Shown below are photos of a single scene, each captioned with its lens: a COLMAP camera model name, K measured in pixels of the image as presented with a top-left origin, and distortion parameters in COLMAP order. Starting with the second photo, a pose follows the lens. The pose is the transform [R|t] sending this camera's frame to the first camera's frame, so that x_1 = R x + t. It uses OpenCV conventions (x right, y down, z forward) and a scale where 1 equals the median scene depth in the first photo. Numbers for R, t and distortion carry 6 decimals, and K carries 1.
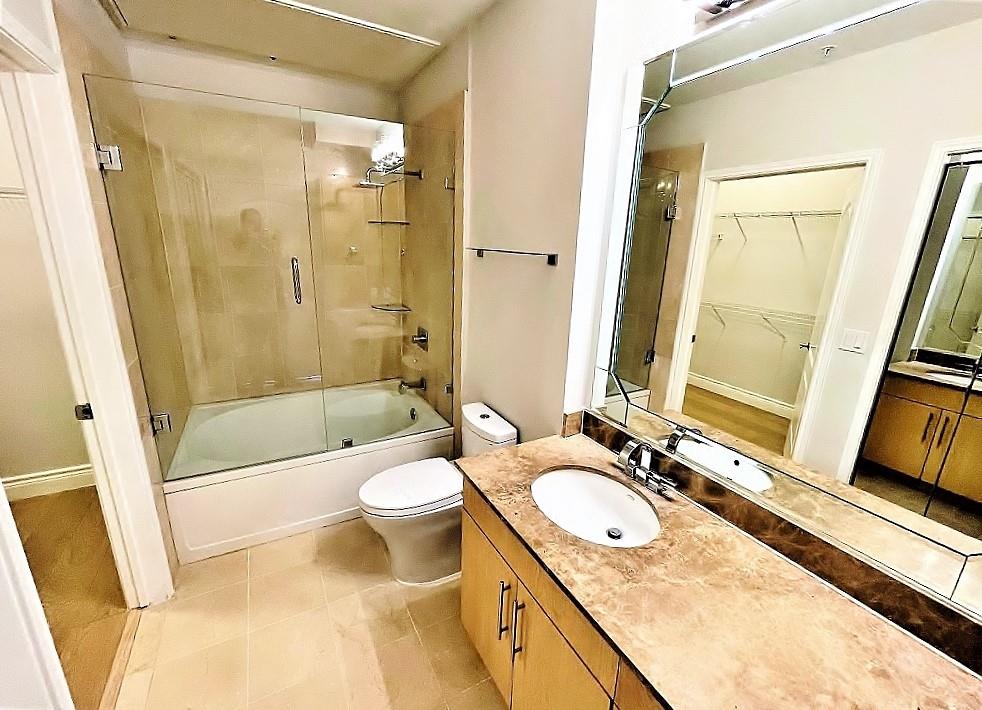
lens RADIAL K [[415.2, 0, 491.0], [0, 415.2, 355.0], [0, 0, 1]] dist [0.000711, 0.000093]
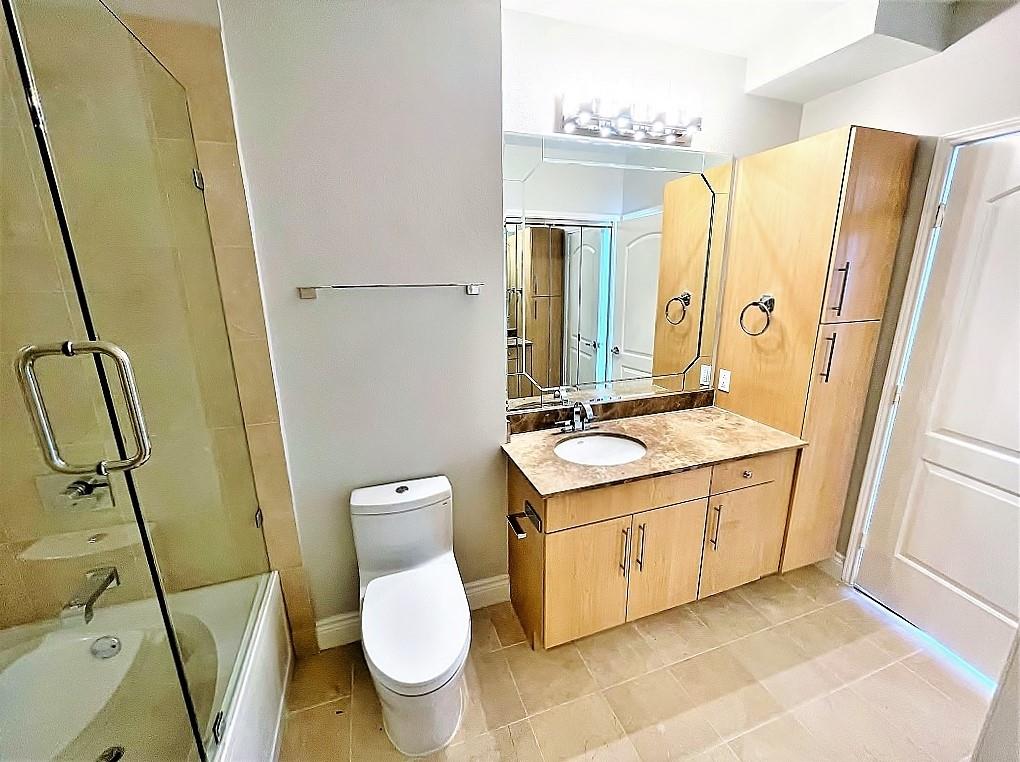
lens RADIAL K [[412.5, 0, 510.5], [0, 412.5, 379.4], [0, 0, 1]] dist [-0.000503, -0.000123]
pose [[0.167287, -0.270646, 0.948033, -0.954354], [0.280730, 0.934853, 0.217347, -0.234964], [-0.945096, 0.229781, 0.232367, 0.784574]]
